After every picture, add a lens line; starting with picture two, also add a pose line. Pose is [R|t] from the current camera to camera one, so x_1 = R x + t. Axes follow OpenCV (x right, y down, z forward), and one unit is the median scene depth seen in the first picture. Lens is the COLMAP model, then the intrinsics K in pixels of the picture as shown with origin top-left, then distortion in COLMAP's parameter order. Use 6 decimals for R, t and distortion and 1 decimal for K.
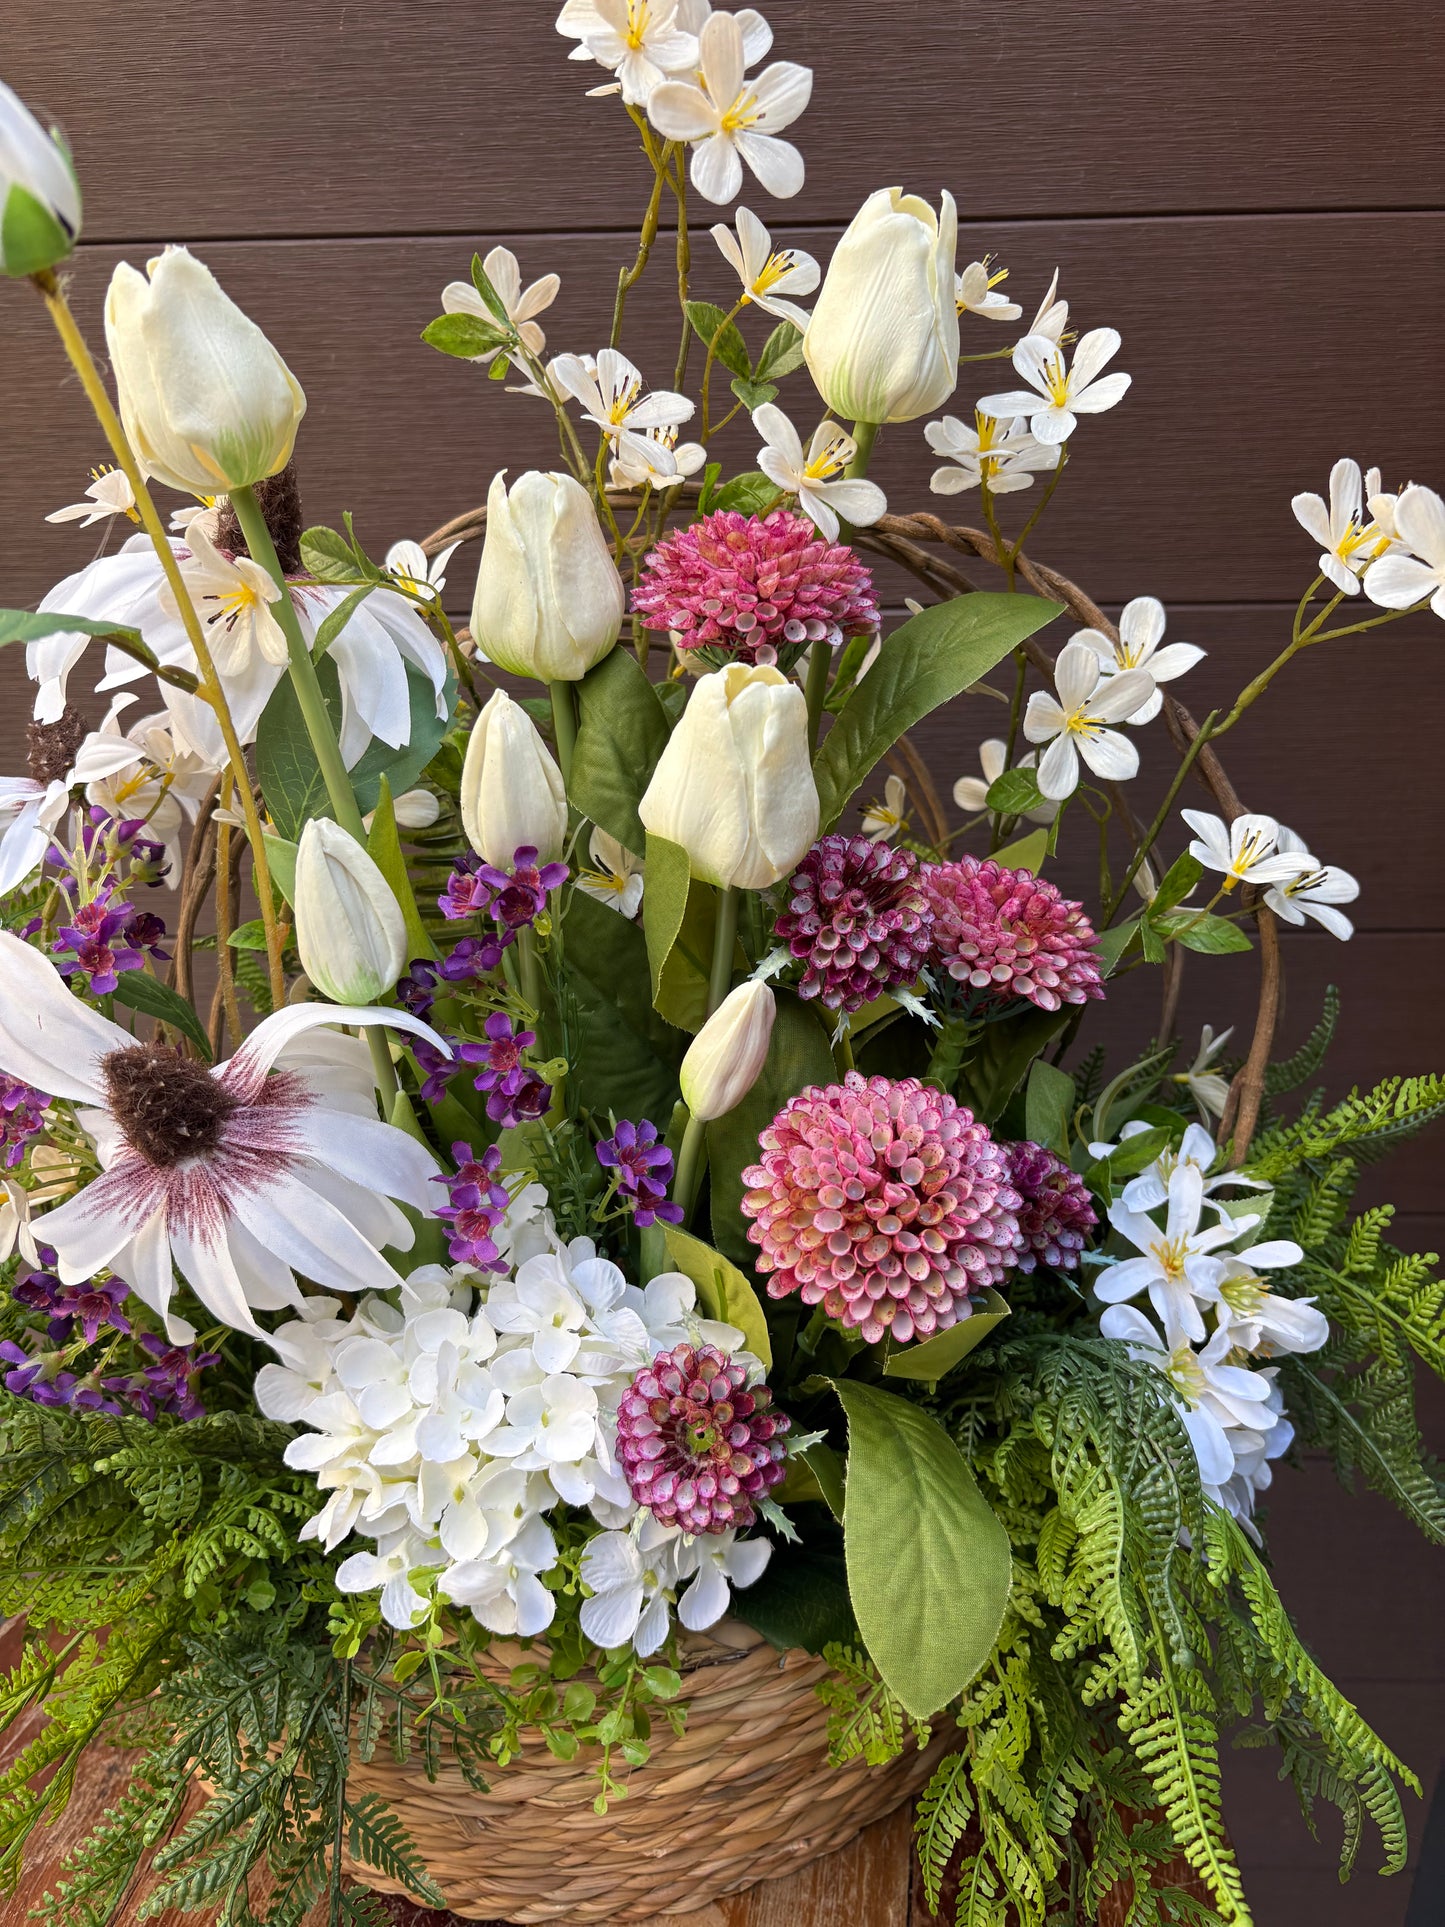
lens RADIAL K [[1502.9, 0, 710.0], [0, 1502.9, 977.7], [0, 0, 1]] dist [0.005092, 0.003291]
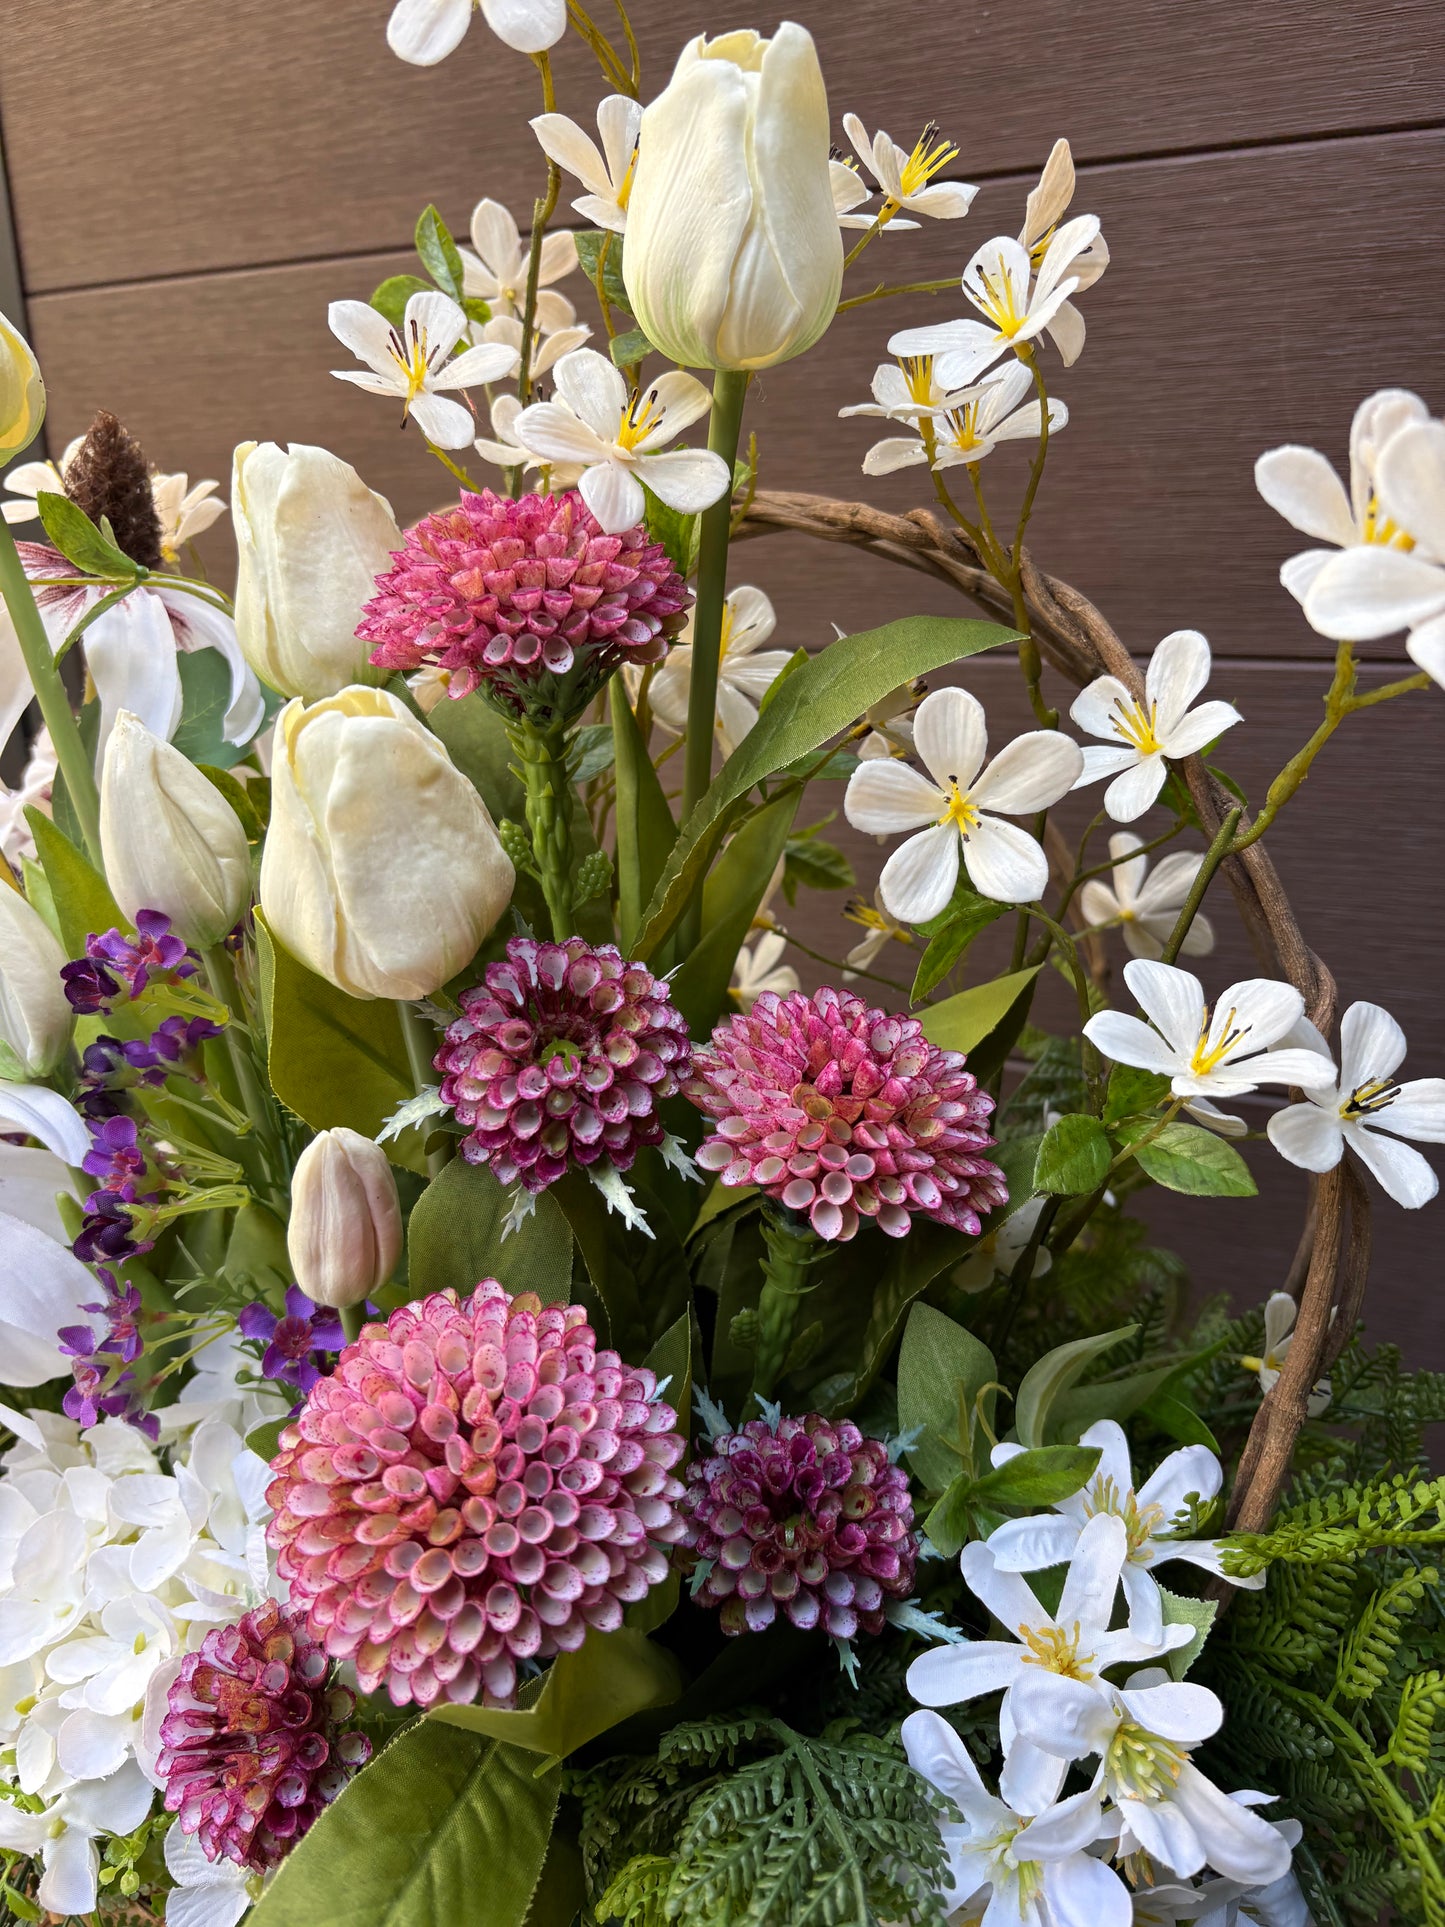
lens RADIAL K [[1504.4, 0, 731.0], [0, 1504.4, 967.8], [0, 0, 1]] dist [0.031679, -0.052633]
pose [[0.913239, 0.114152, -0.391105, 0.419158], [-0.131661, 0.991129, -0.018151, -0.076013], [0.385563, 0.068069, 0.920167, 0.361010]]
